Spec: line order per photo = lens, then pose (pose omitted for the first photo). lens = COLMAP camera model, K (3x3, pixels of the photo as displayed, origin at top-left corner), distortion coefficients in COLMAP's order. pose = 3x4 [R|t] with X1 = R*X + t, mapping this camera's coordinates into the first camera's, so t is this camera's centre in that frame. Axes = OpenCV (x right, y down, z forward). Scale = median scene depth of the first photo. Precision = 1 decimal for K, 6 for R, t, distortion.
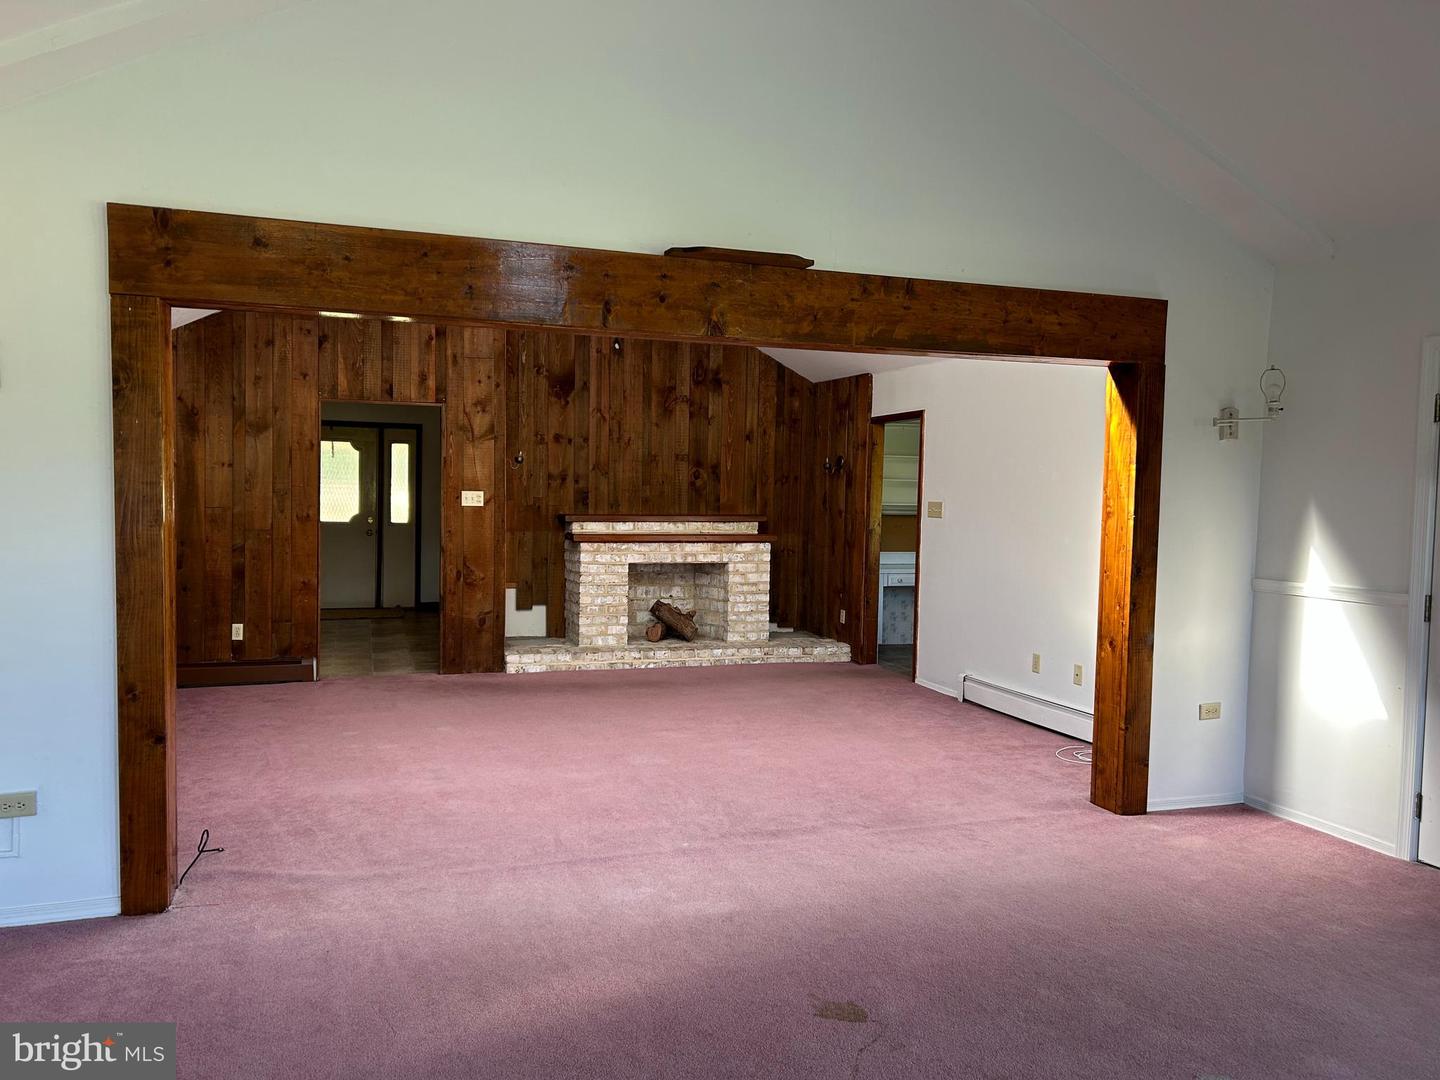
lens RADIAL K [[1088.7, 0, 720.5], [0, 1088.7, 546.1], [0, 0, 1]] dist [0.065288, -0.088297]
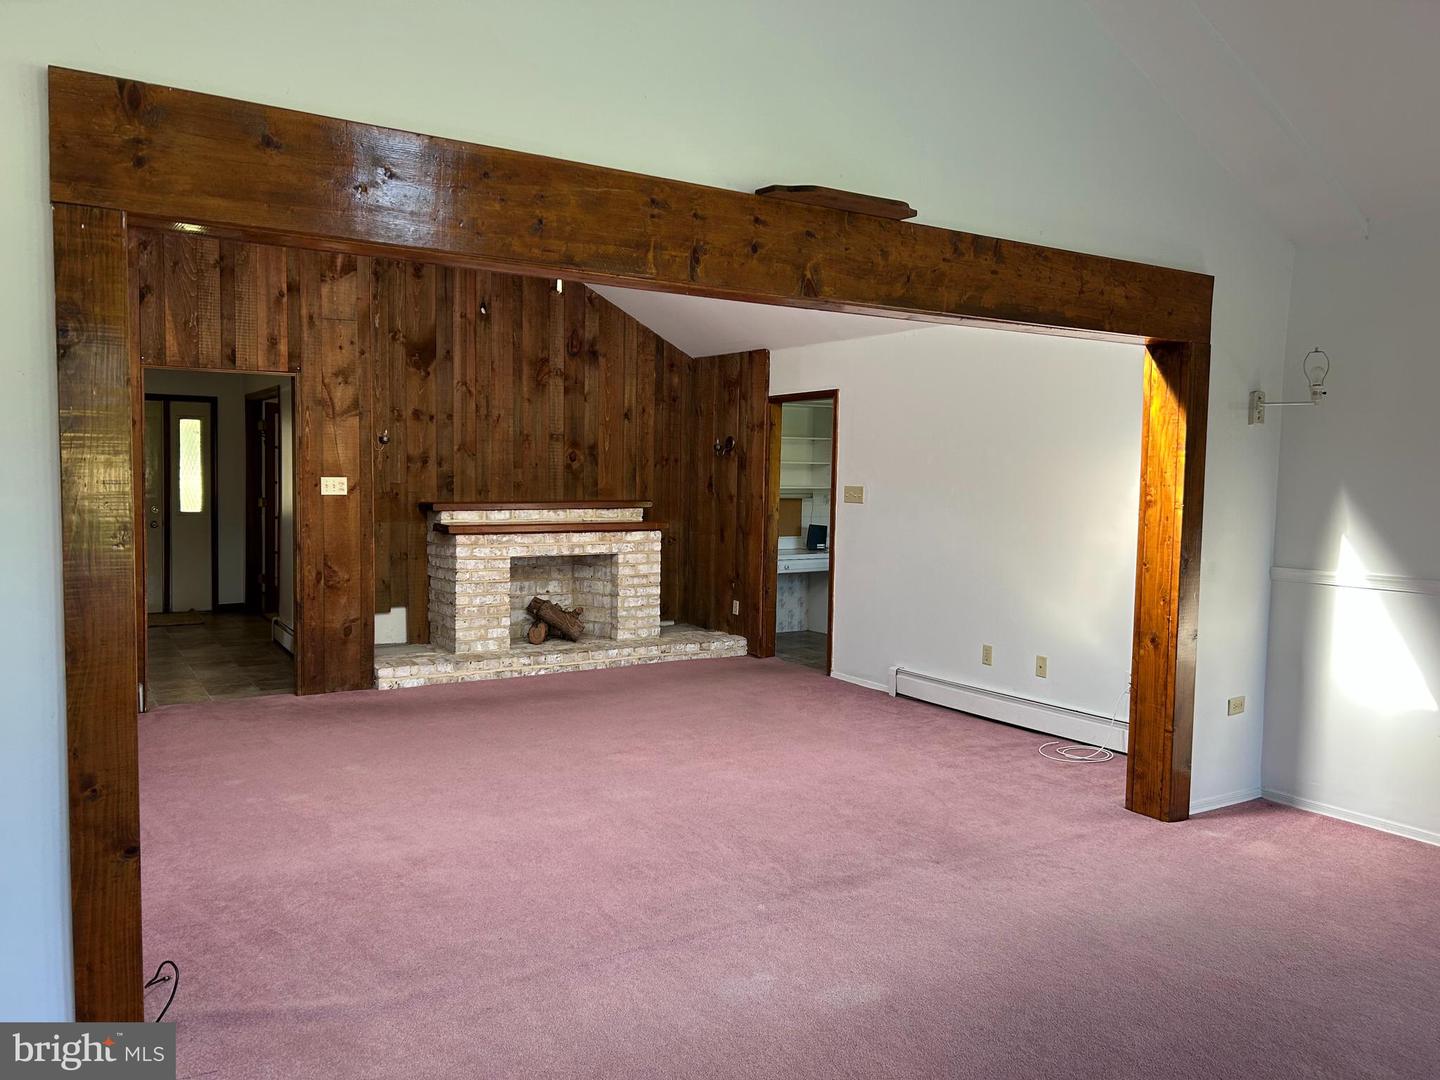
lens RADIAL K [[1088.7, 0, 724.1], [0, 1088.7, 537.2], [0, 0, 1]] dist [0.065288, -0.088297]
pose [[0.972268, -0.018614, 0.233127, -0.217102], [0.015613, 0.999770, 0.014712, -0.019189], [-0.233347, -0.010665, 0.972335, 0.170438]]
